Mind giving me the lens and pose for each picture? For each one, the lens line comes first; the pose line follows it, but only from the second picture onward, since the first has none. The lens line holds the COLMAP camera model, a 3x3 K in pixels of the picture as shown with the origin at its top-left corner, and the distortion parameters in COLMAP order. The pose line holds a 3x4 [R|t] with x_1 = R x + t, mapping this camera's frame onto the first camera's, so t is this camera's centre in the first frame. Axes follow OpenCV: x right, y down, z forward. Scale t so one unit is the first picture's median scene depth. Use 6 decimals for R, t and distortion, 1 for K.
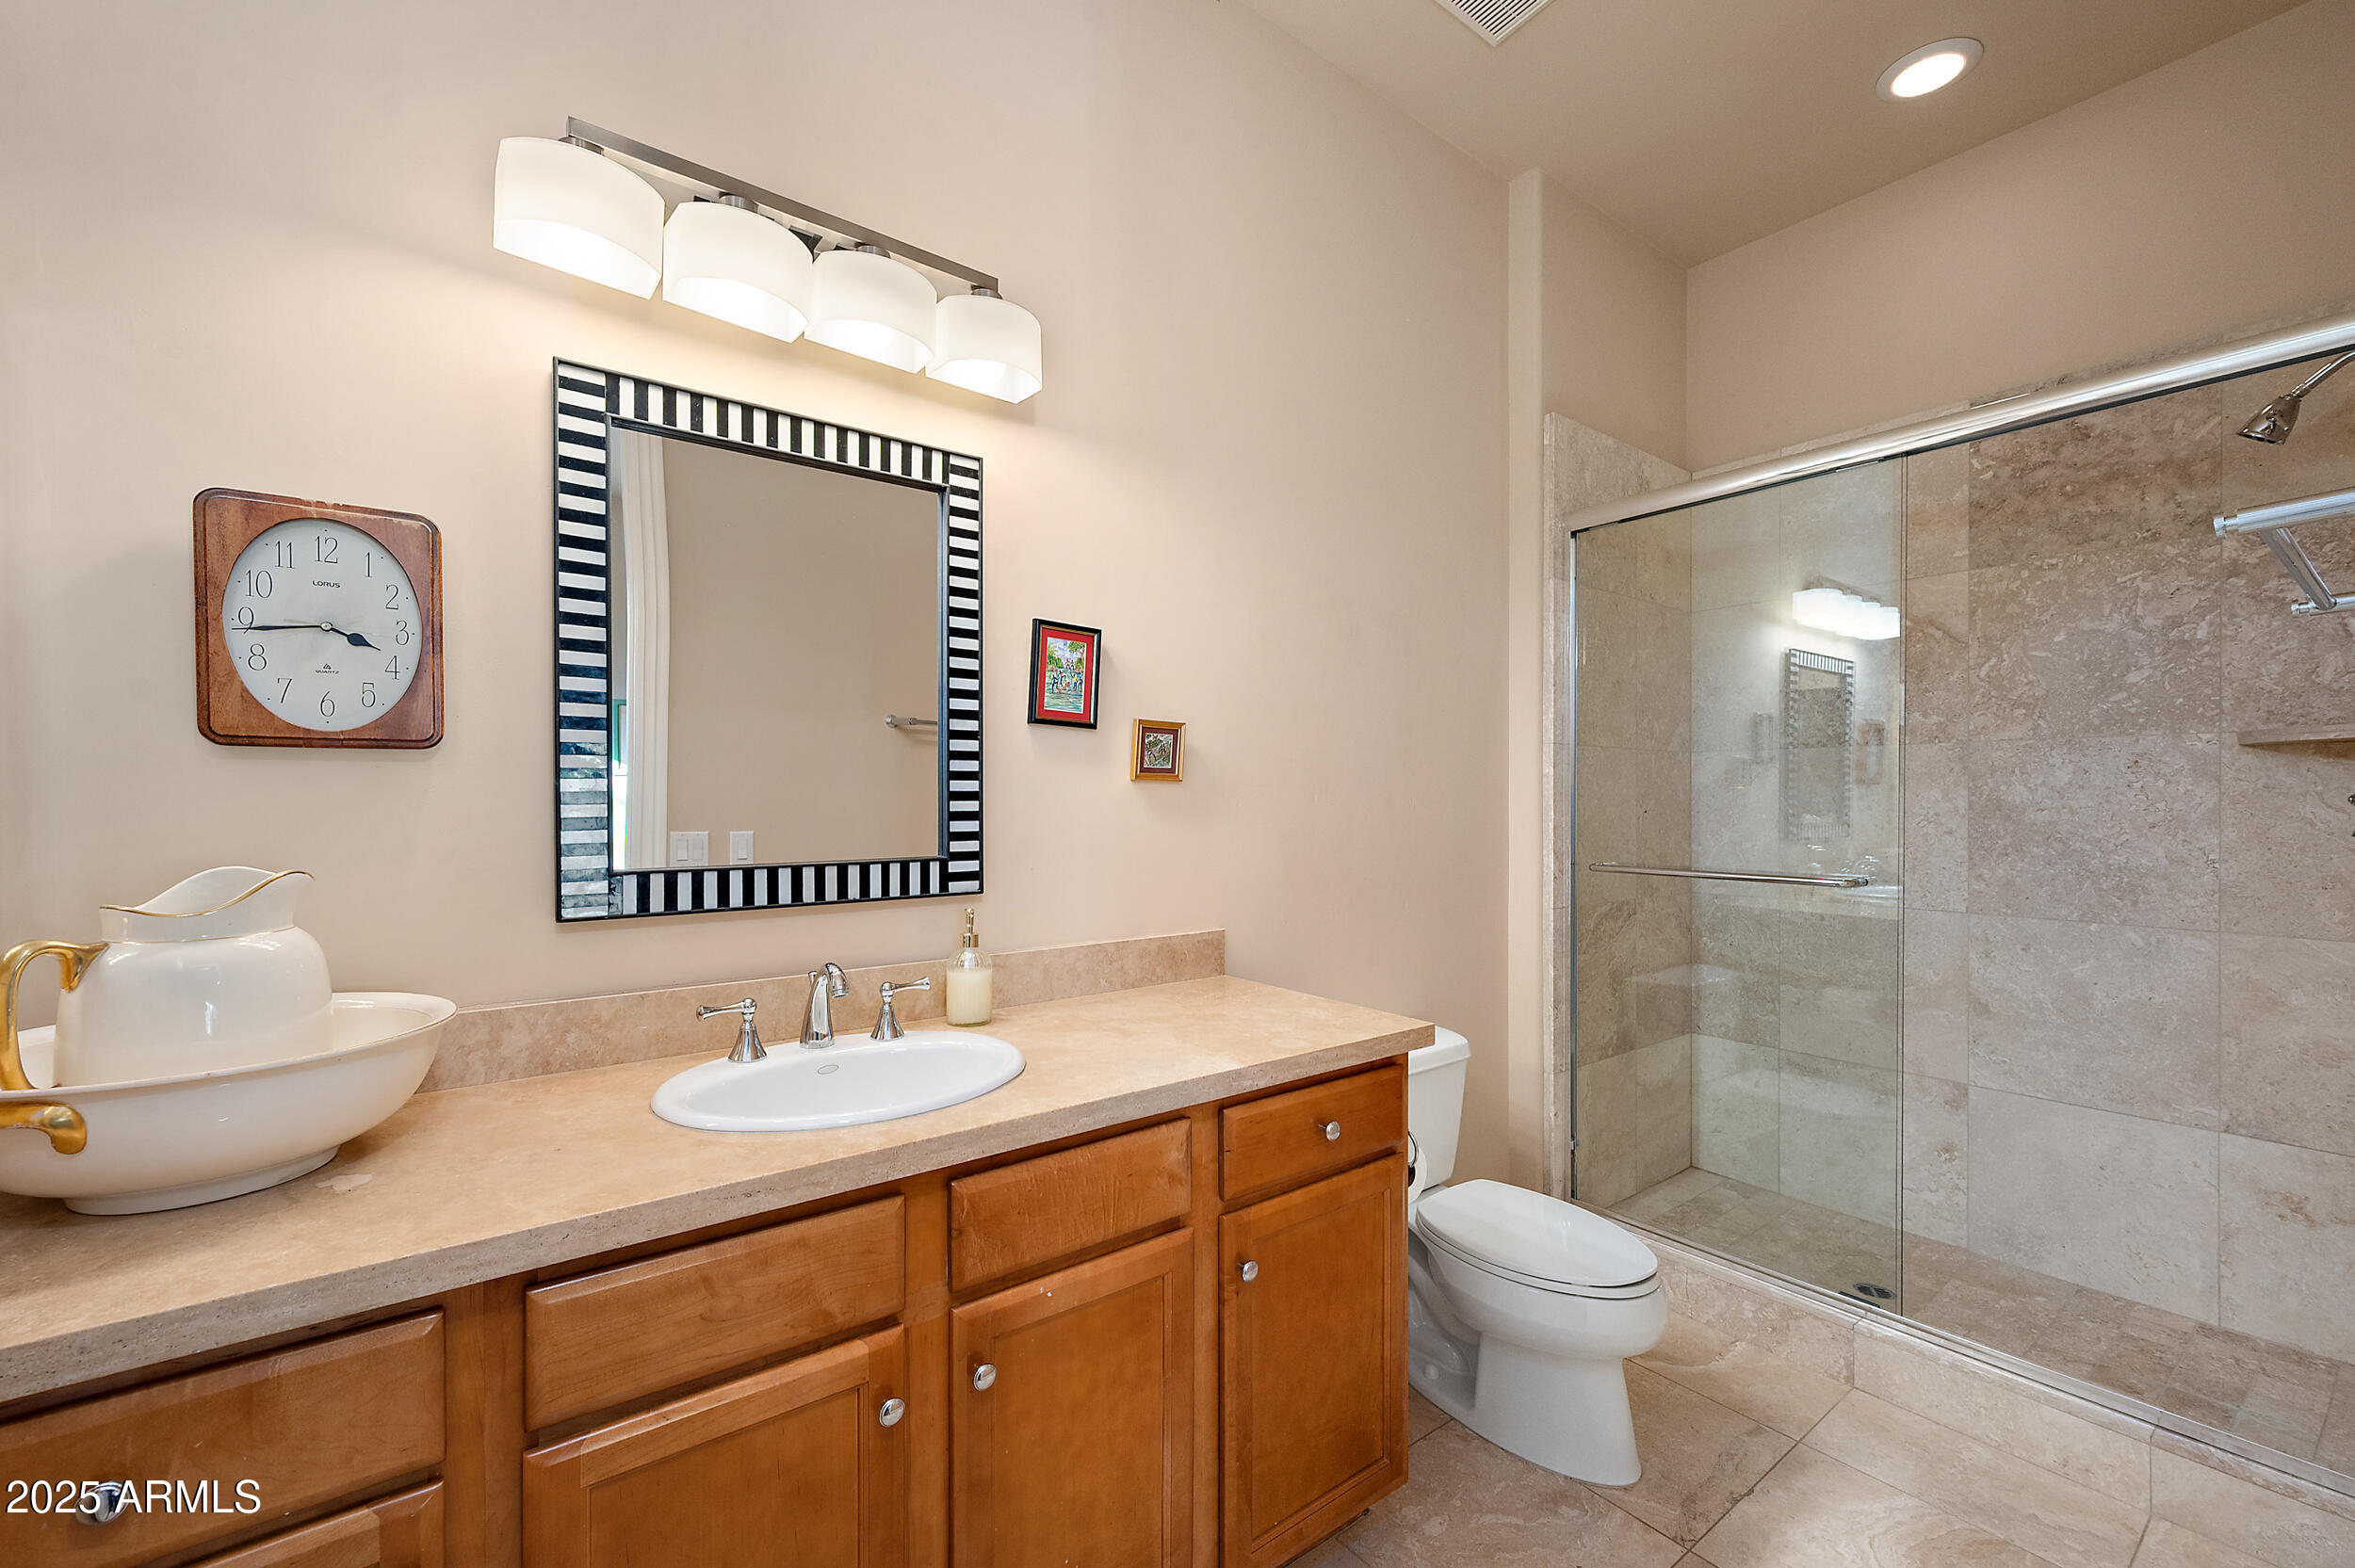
lens RADIAL K [[955.2, 0, 1123.7], [0, 955.2, 804.5], [0, 0, 1]] dist [0.000579, -0.000200]
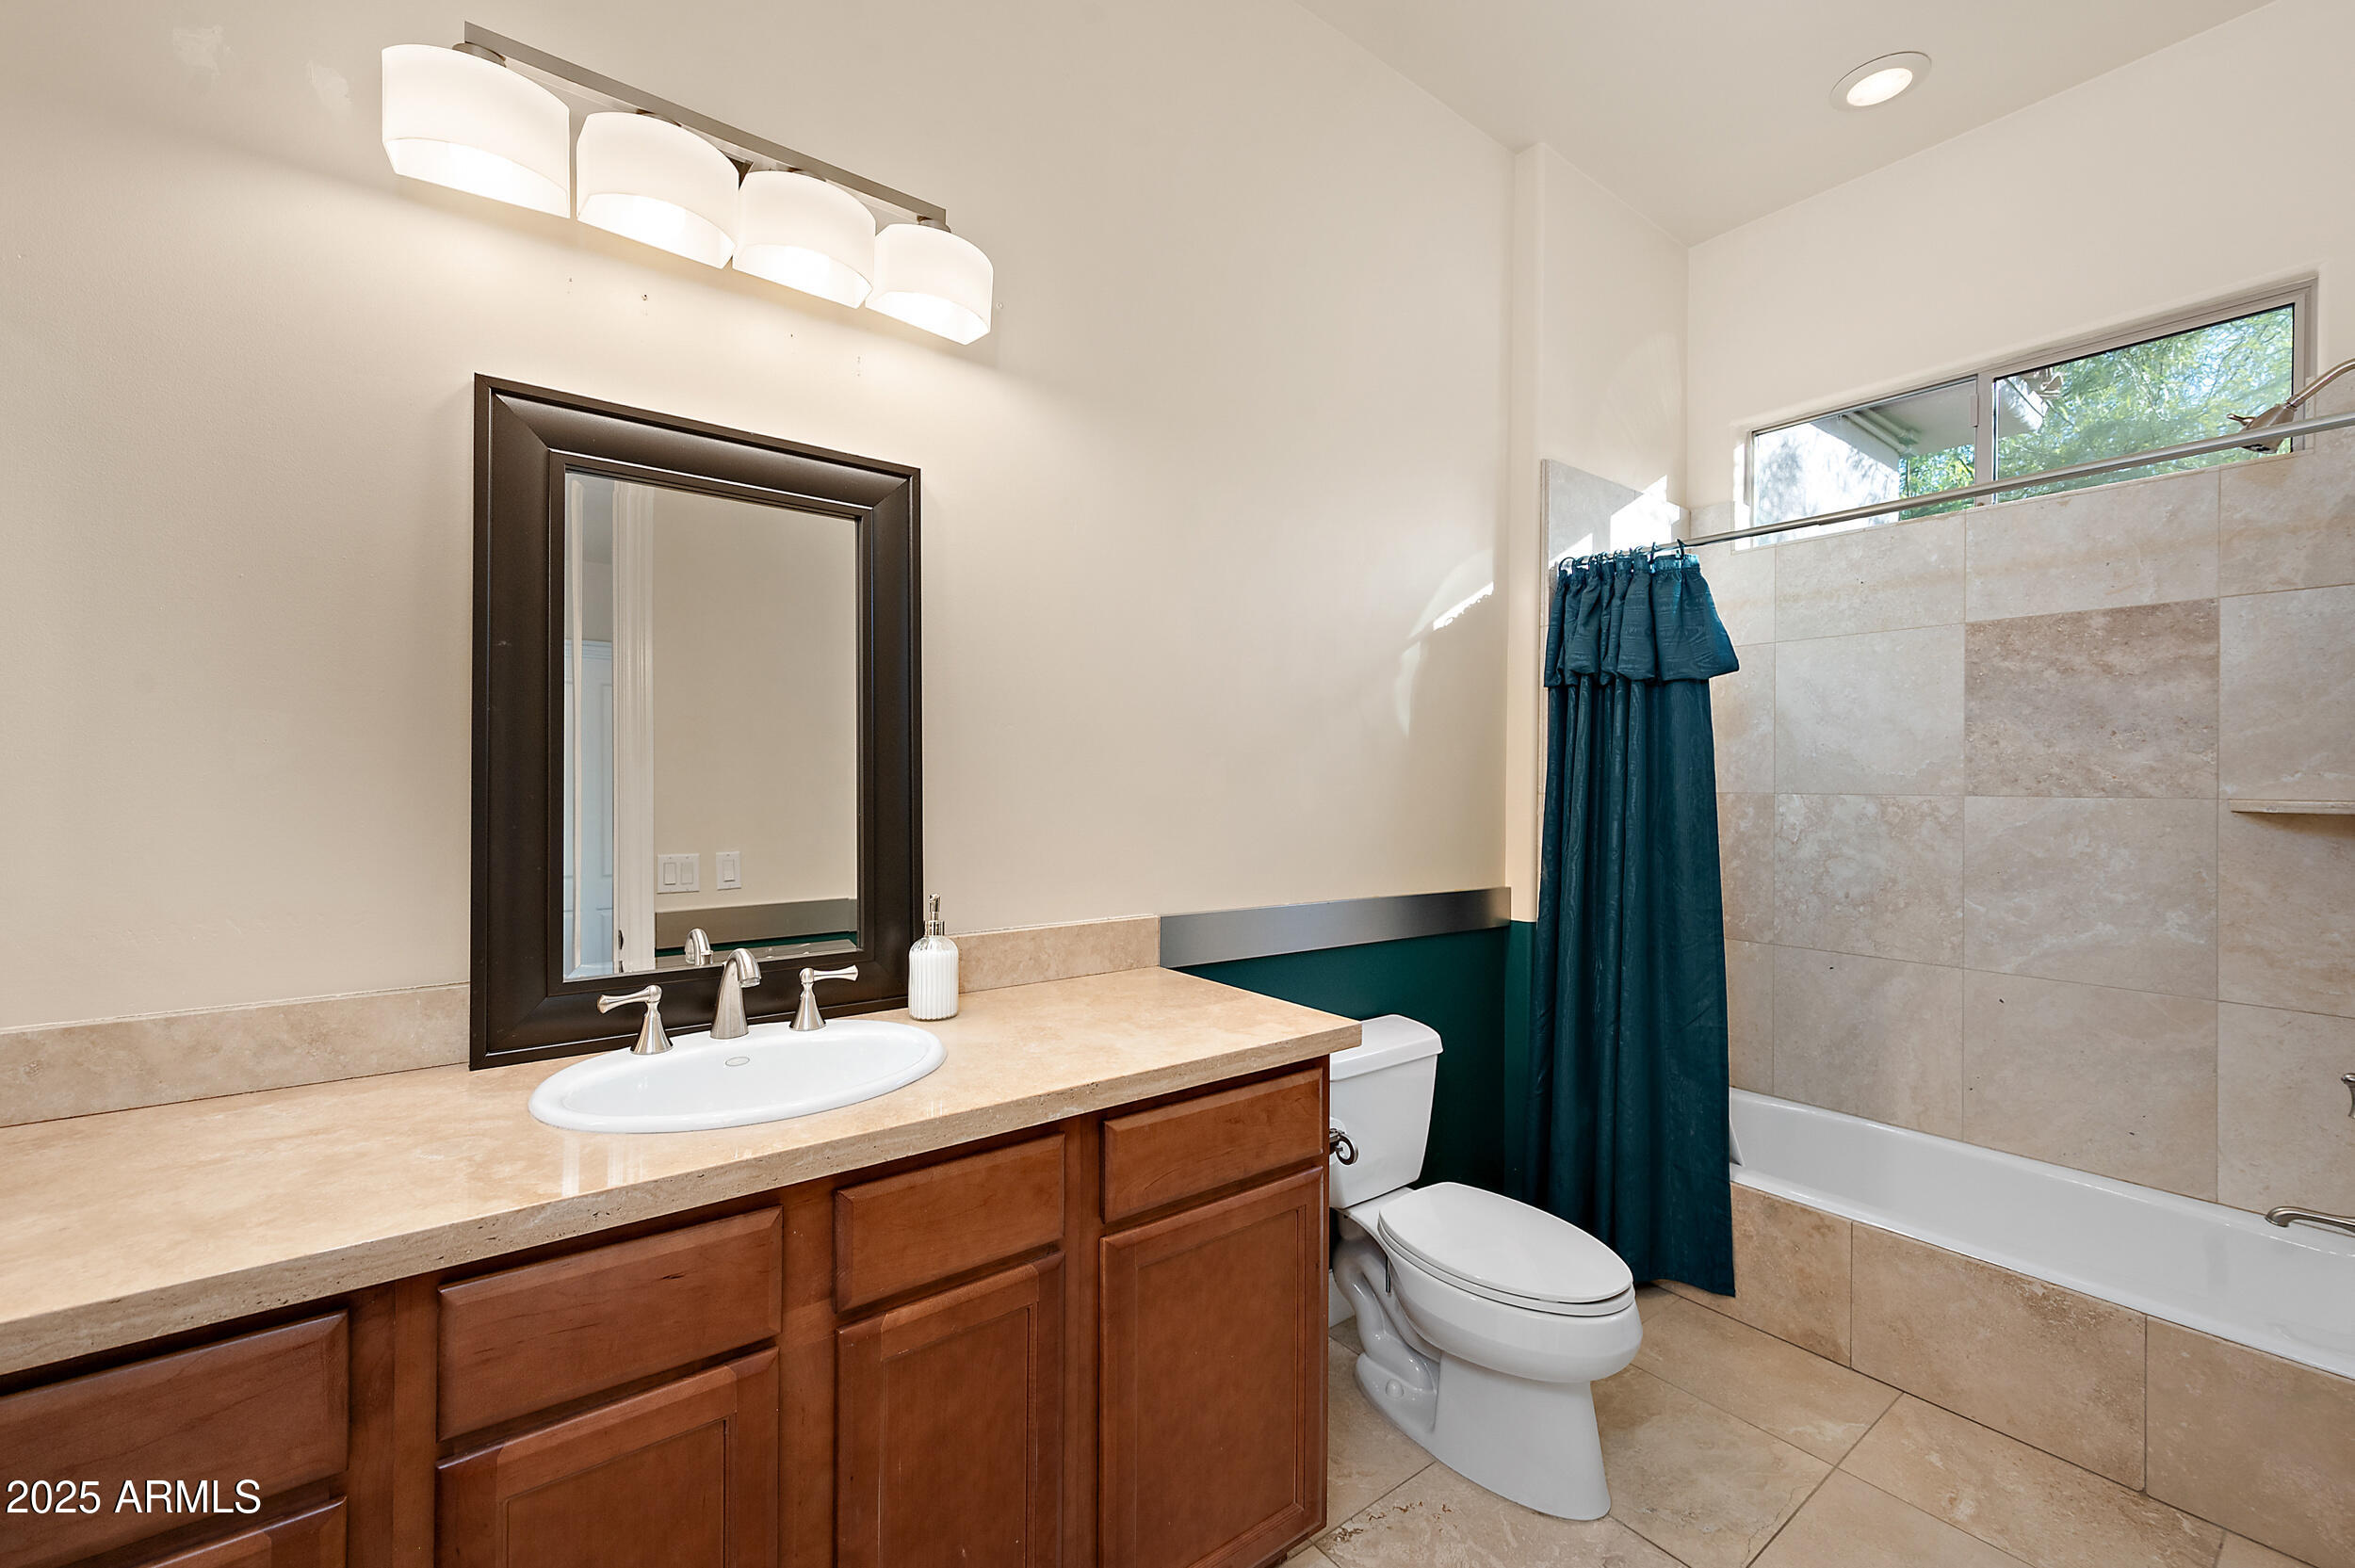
lens RADIAL K [[955.2, 0, 1174.8], [0, 955.2, 787.9], [0, 0, 1]] dist [0.000579, -0.000200]
pose [[0.999968, 0.007271, 0.003397, 0.102062], [-0.007306, 0.999921, 0.010234, 0.000402], [-0.003323, -0.010259, 0.999942, 0.074200]]
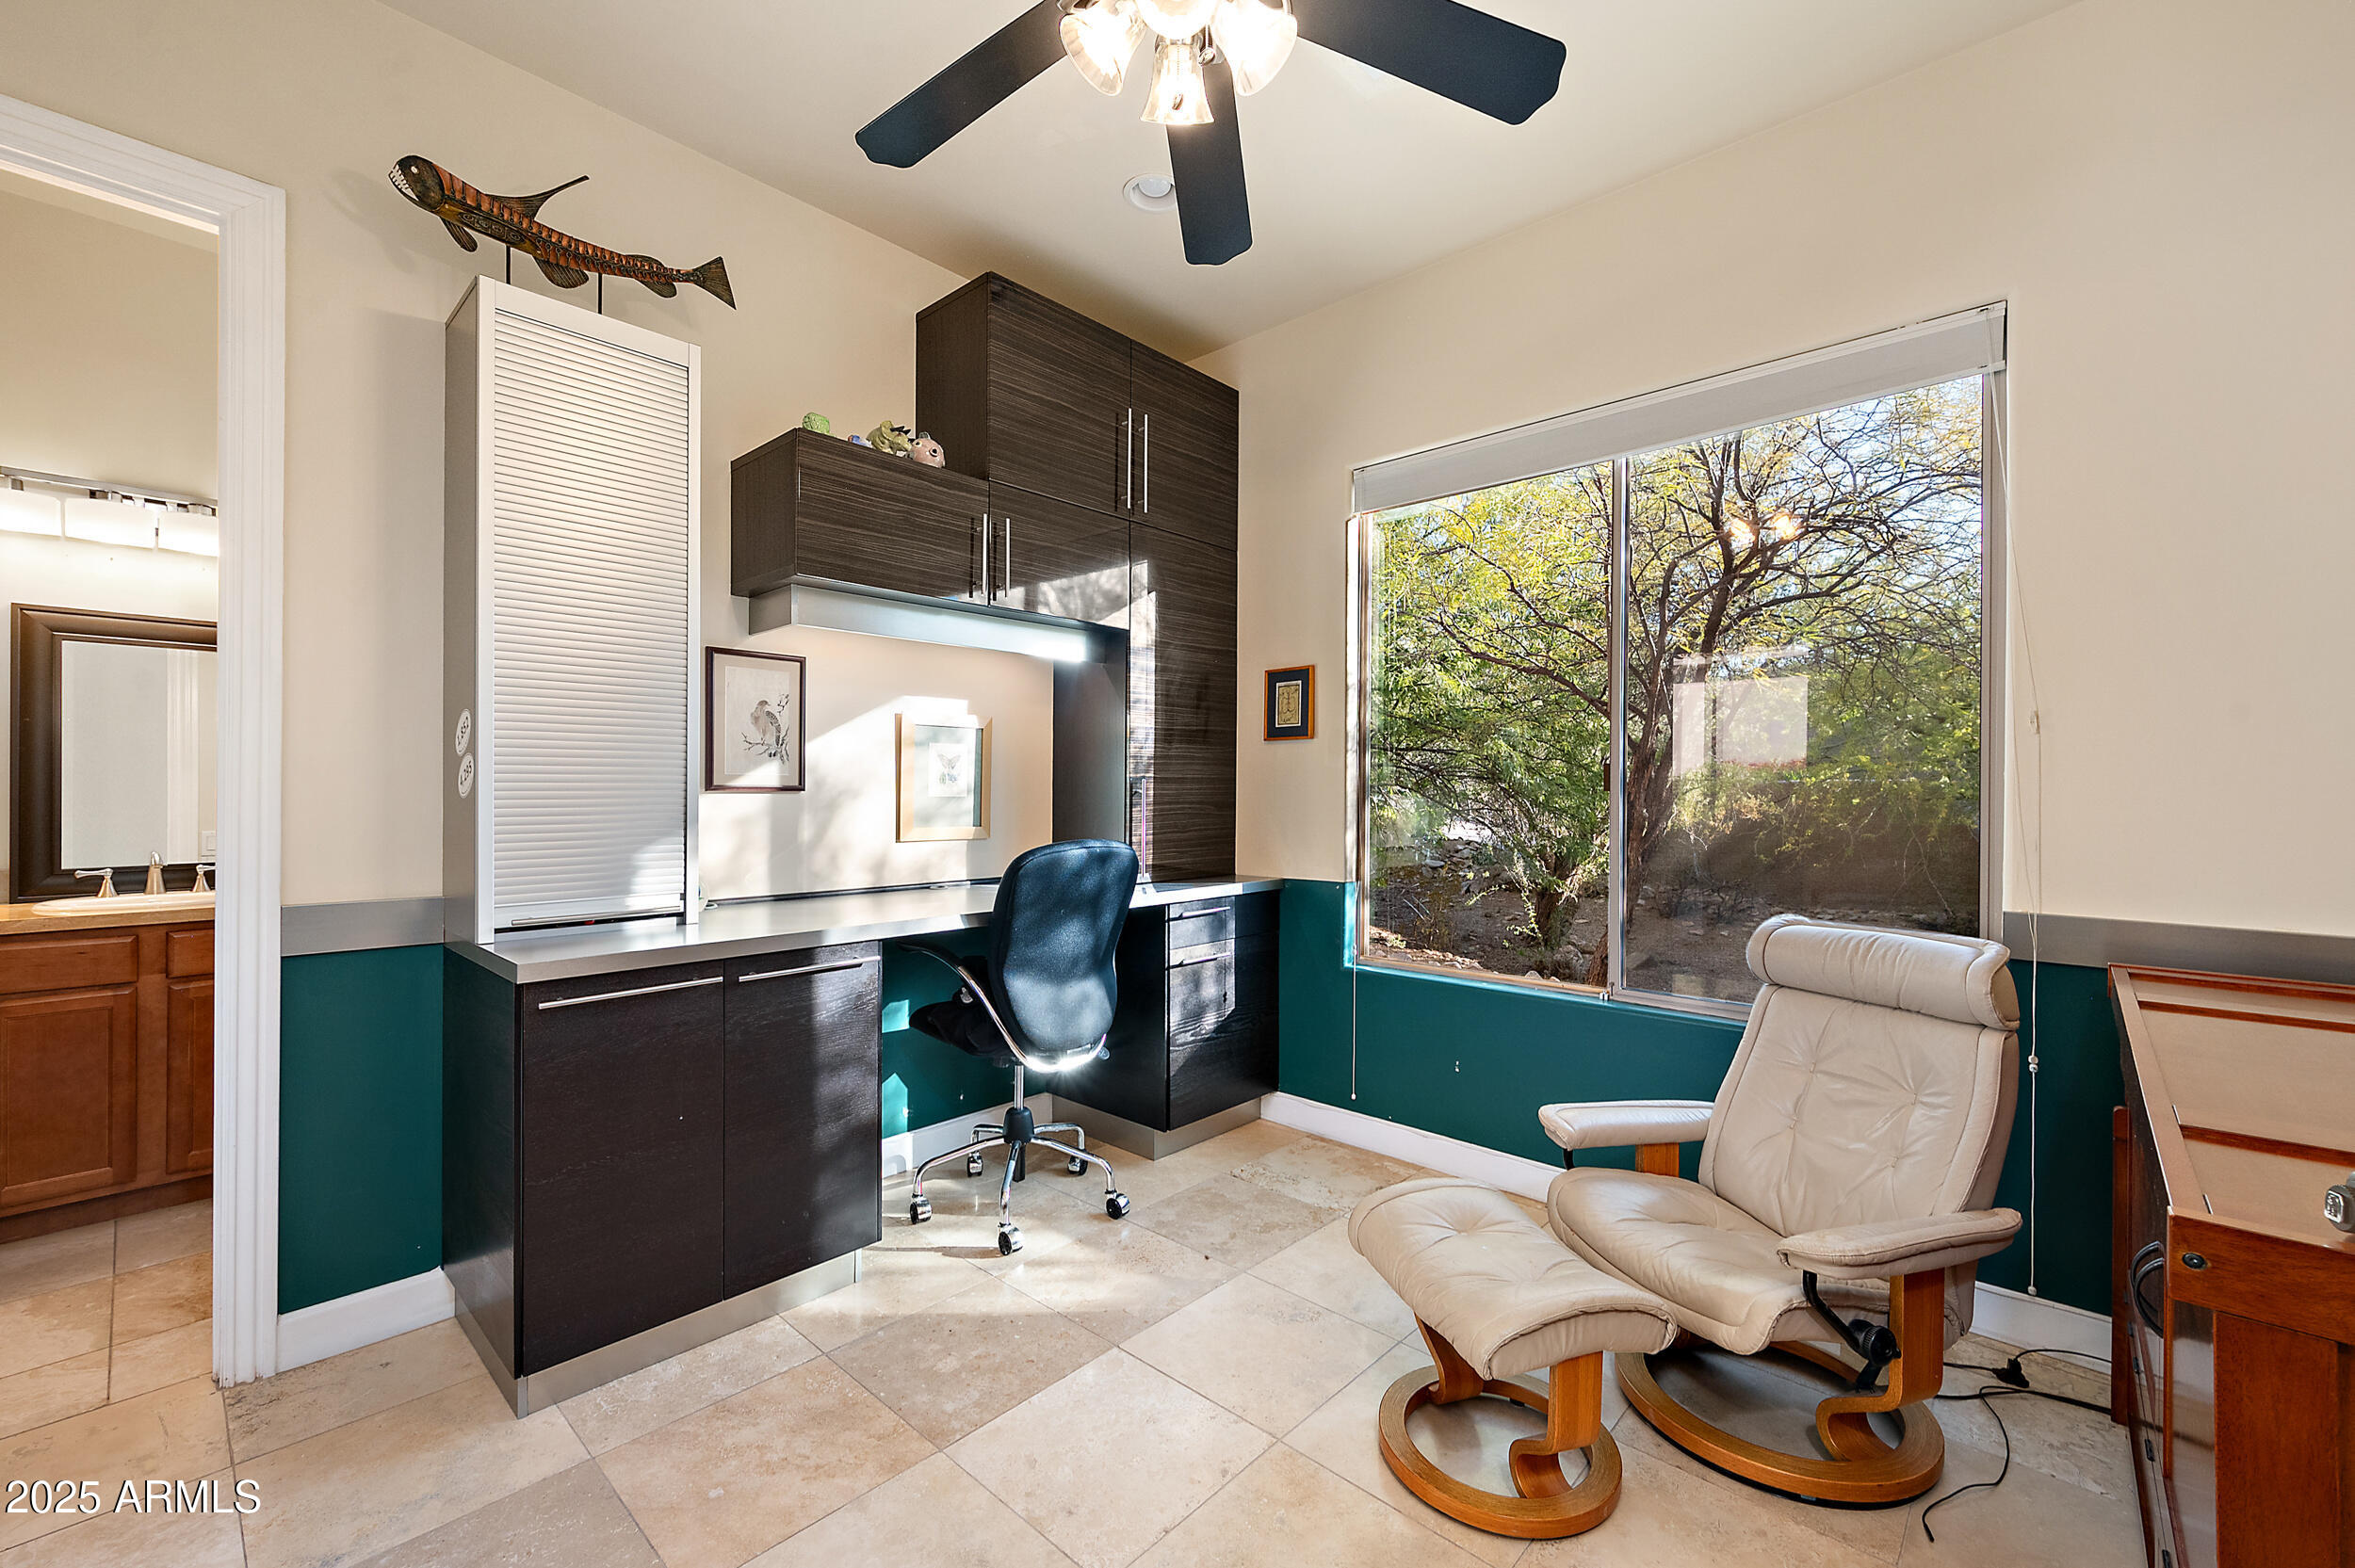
lens RADIAL K [[955.2, 0, 1174.1], [0, 955.2, 798.0], [0, 0, 1]] dist [0.000579, -0.000200]
pose [[0.981816, -0.001482, 0.189830, 1.435784], [-0.000632, 0.999938, 0.011074, 0.022627], [-0.189835, -0.010993, 0.981754, -1.428507]]
